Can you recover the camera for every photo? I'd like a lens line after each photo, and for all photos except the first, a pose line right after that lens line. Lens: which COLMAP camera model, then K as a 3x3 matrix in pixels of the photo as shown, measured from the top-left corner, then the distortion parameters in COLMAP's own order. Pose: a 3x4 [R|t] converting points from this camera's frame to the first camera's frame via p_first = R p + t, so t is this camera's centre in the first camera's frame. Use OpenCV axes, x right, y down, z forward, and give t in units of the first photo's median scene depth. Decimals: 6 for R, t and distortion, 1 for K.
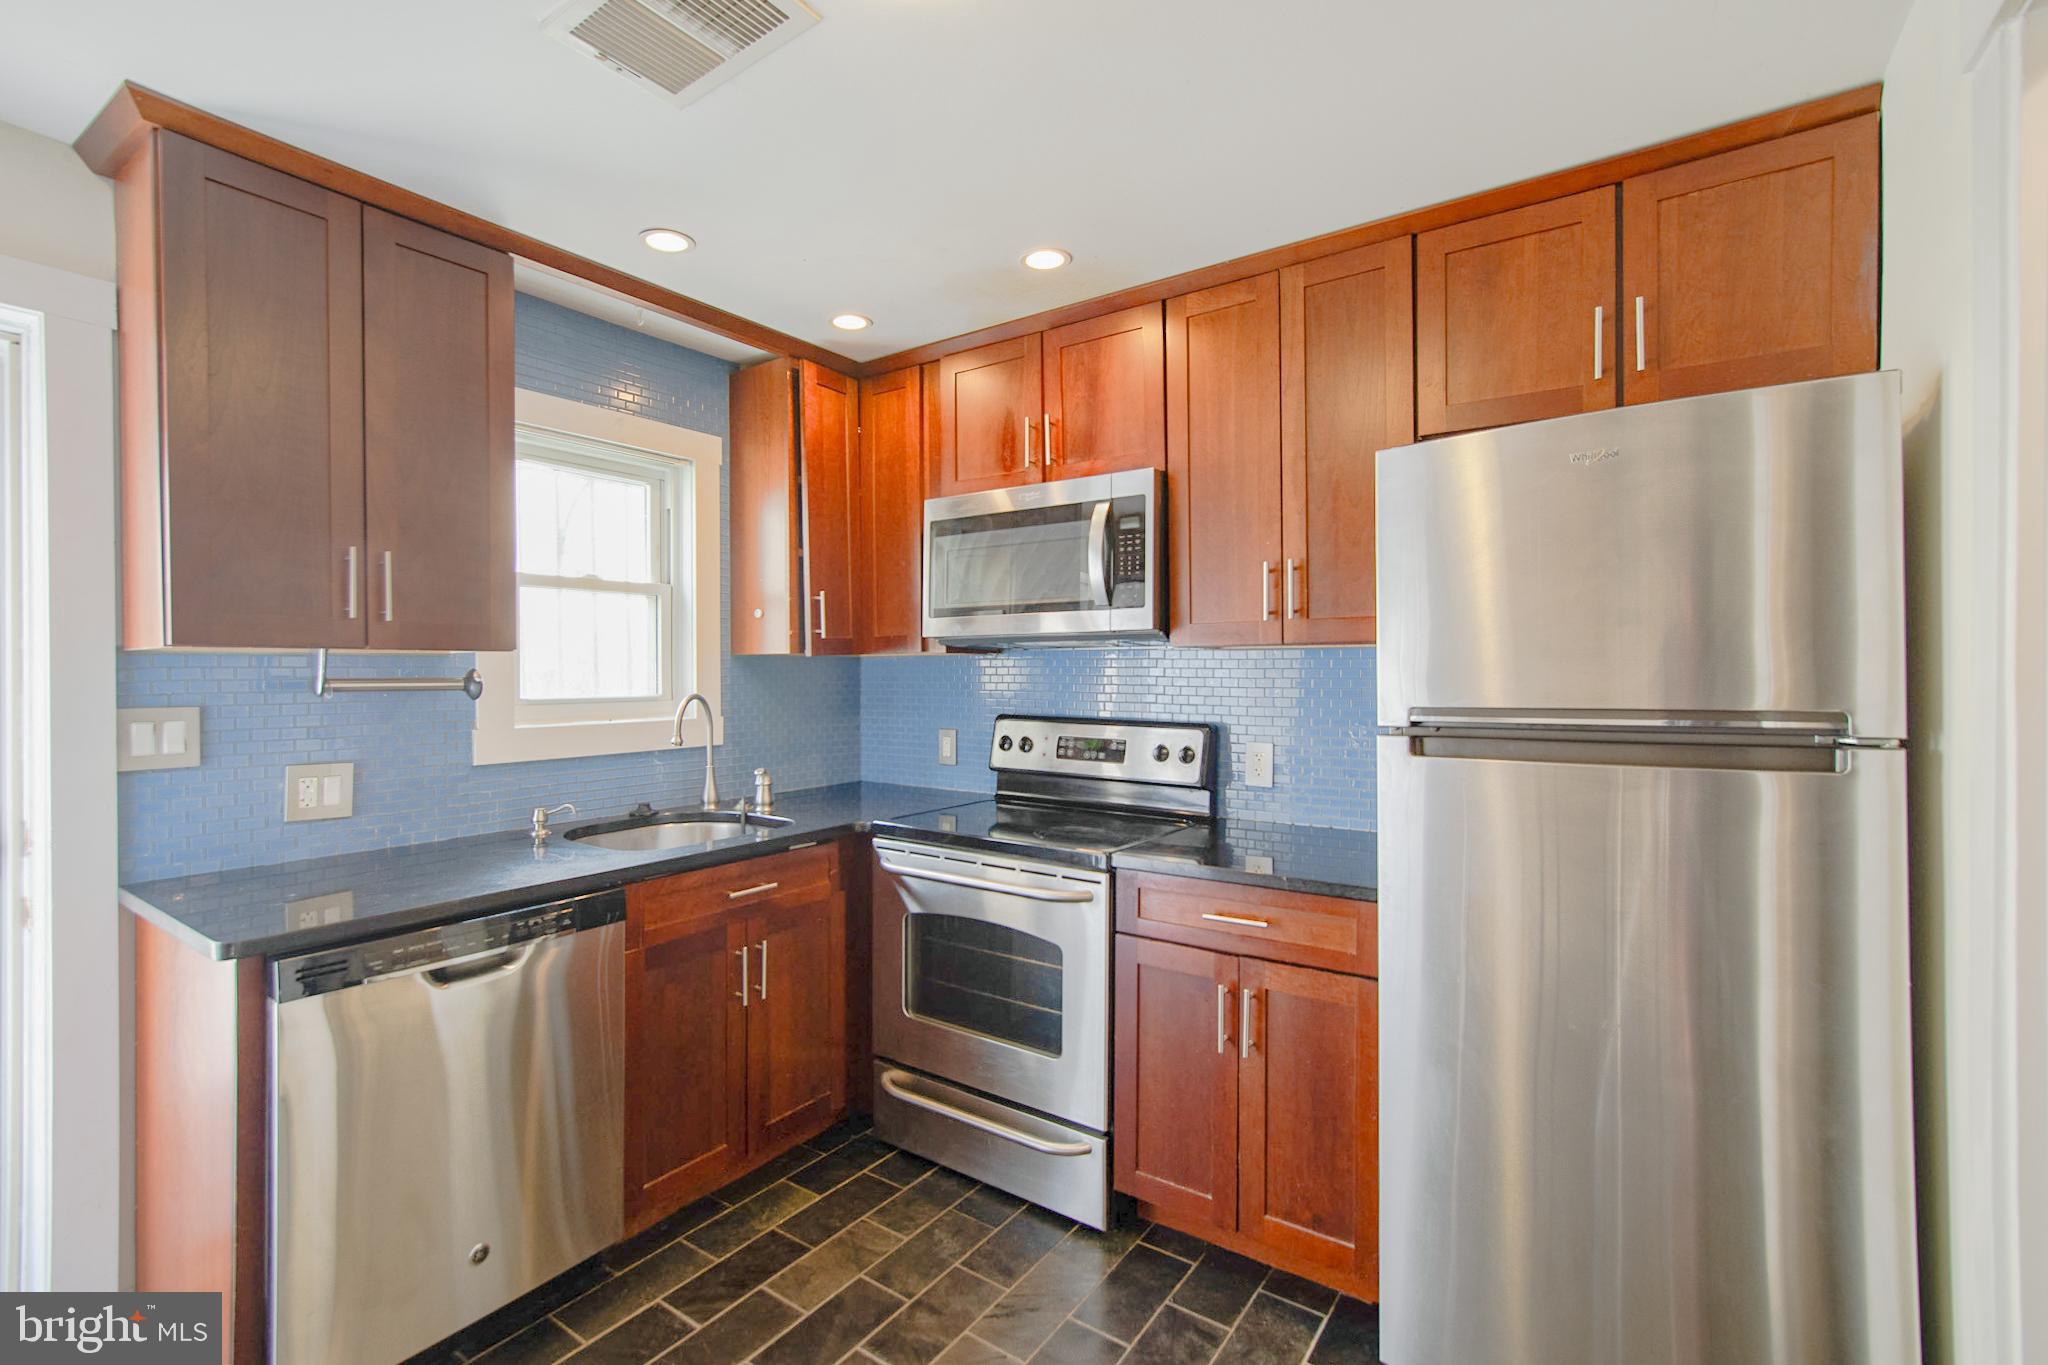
lens RADIAL K [[916.7, 0, 1020.4], [0, 916.7, 683.7], [0, 0, 1]] dist [0.000567, -0.006569]
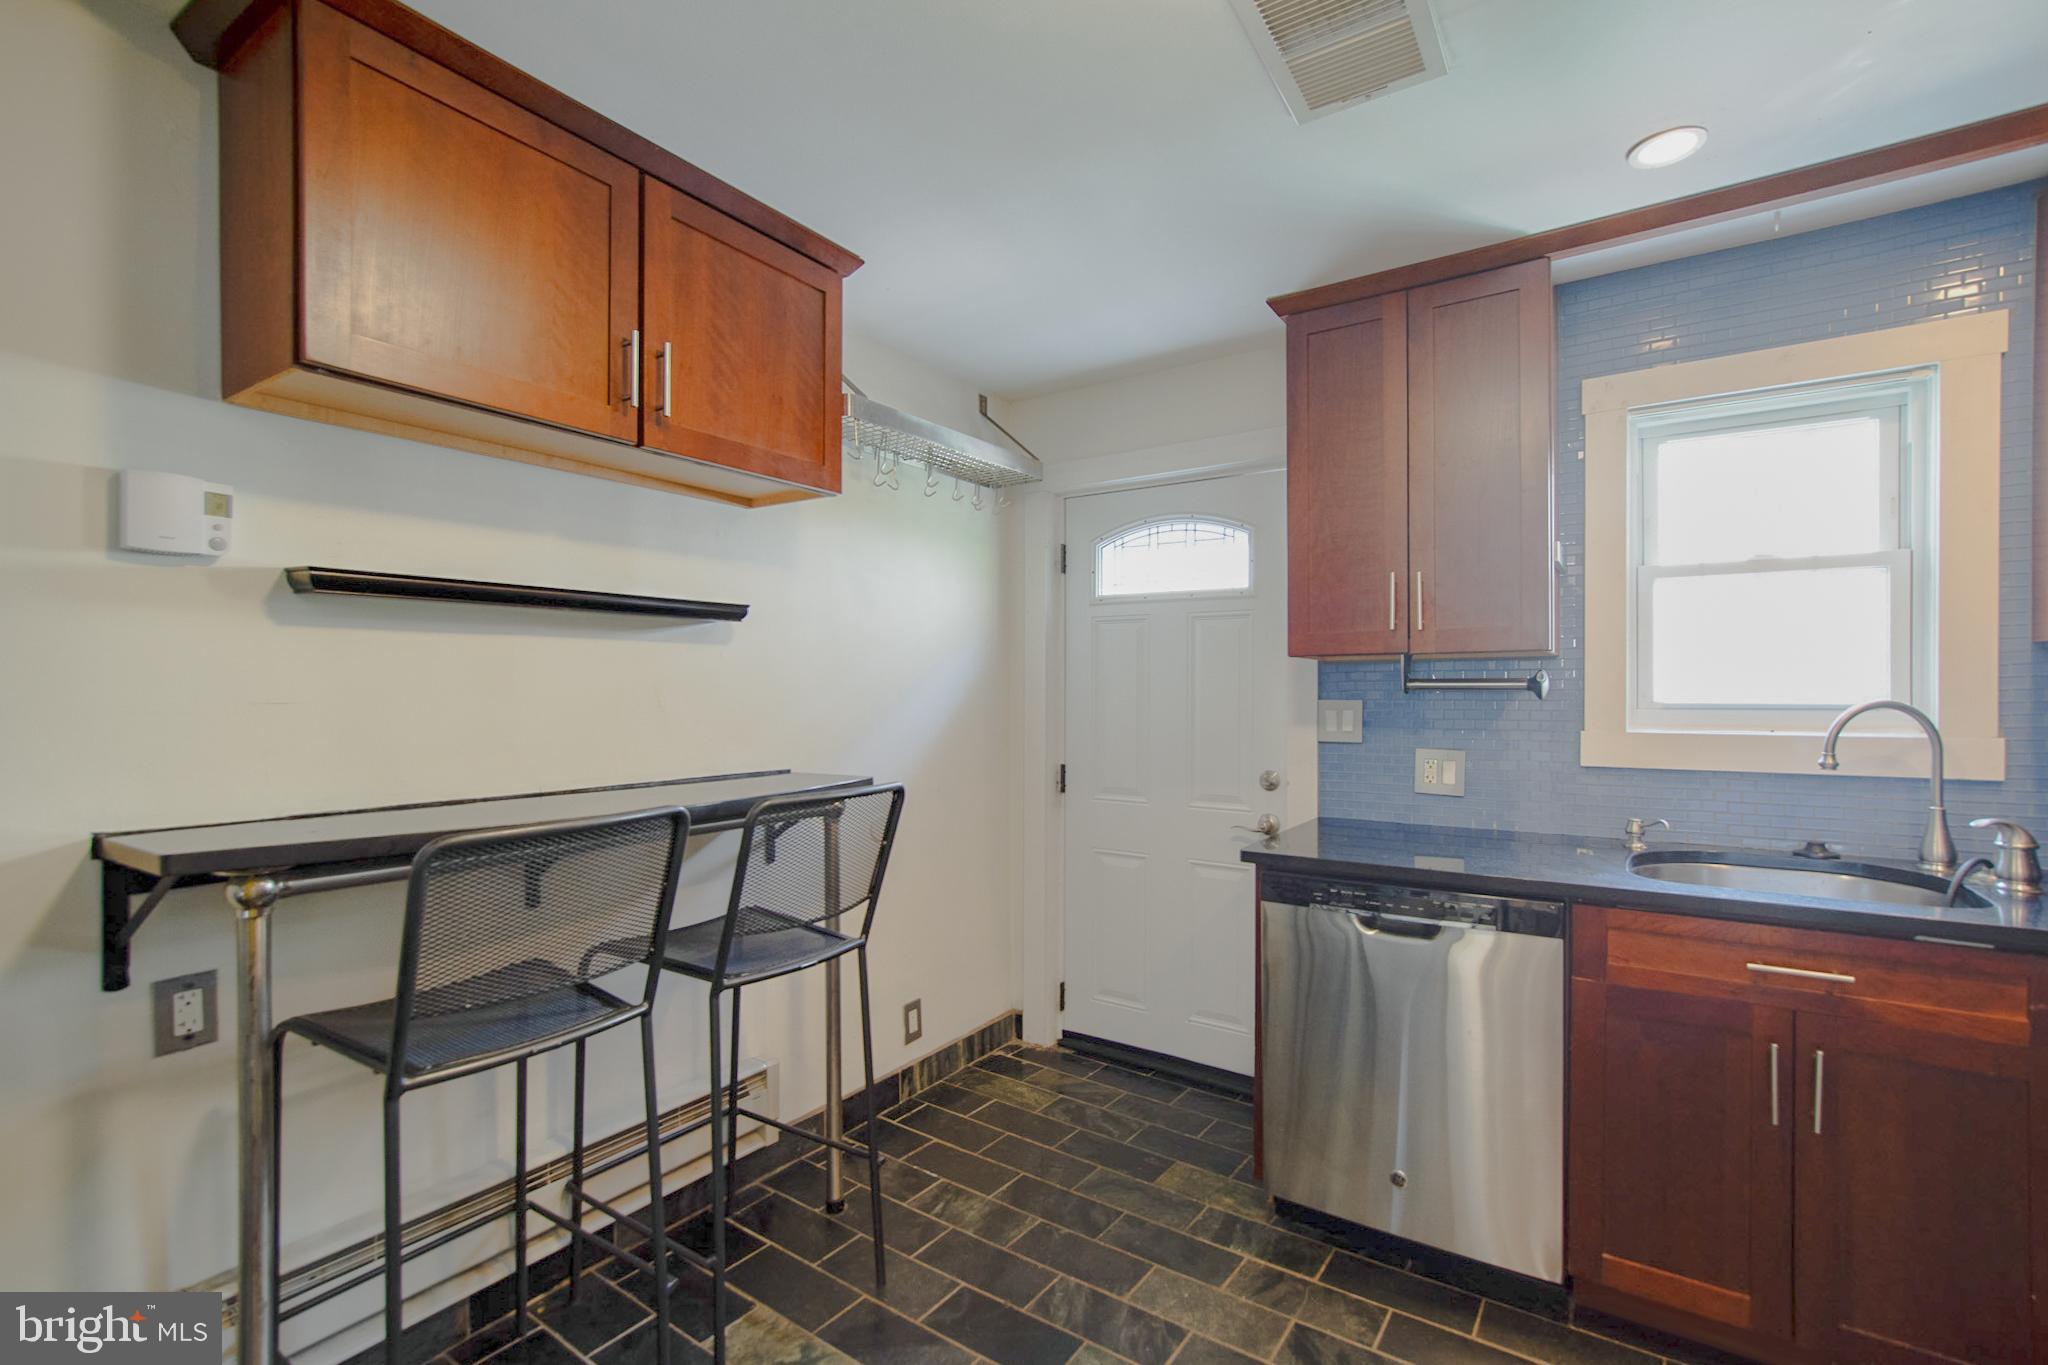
lens RADIAL K [[880.2, 0, 1020.0], [0, 880.2, 699.5], [0, 0, 1]] dist [-0.000337, -0.000007]
pose [[0.020866, 0.014549, -0.999676, 0.398099], [-0.011096, 0.999836, 0.014320, 0.010377], [0.999721, 0.010793, 0.021024, 0.399345]]
